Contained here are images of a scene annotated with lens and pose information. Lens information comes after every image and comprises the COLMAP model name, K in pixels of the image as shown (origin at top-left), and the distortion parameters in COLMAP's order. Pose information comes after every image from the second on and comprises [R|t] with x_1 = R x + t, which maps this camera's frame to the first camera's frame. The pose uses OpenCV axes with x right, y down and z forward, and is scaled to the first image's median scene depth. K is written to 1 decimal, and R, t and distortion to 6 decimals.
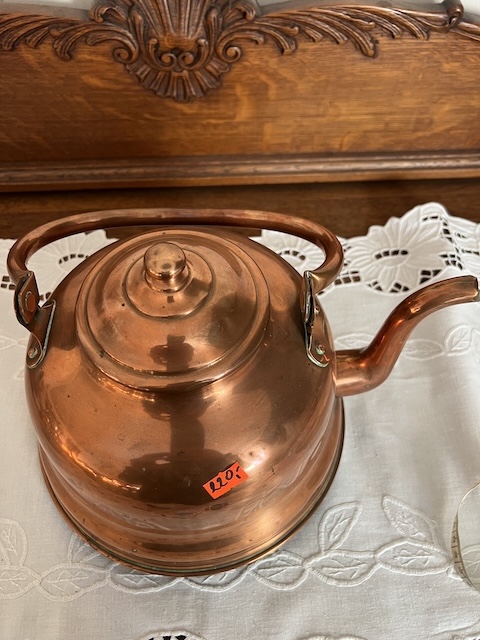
lens RADIAL K [[497.2, 0, 239.5], [0, 497.2, 324.6], [0, 0, 1]] dist [0.006316, -0.029967]
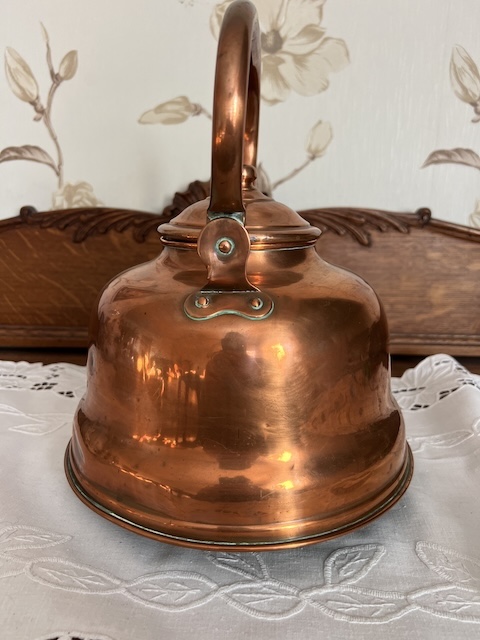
lens RADIAL K [[497.2, 0, 239.5], [0, 497.2, 324.6], [0, 0, 1]] dist [0.006316, -0.029967]
pose [[0.991770, 0.010927, -0.127564, 0.100797], [-0.097468, 0.710490, -0.696925, 0.544992], [0.083018, 0.703623, 0.705708, 0.193189]]
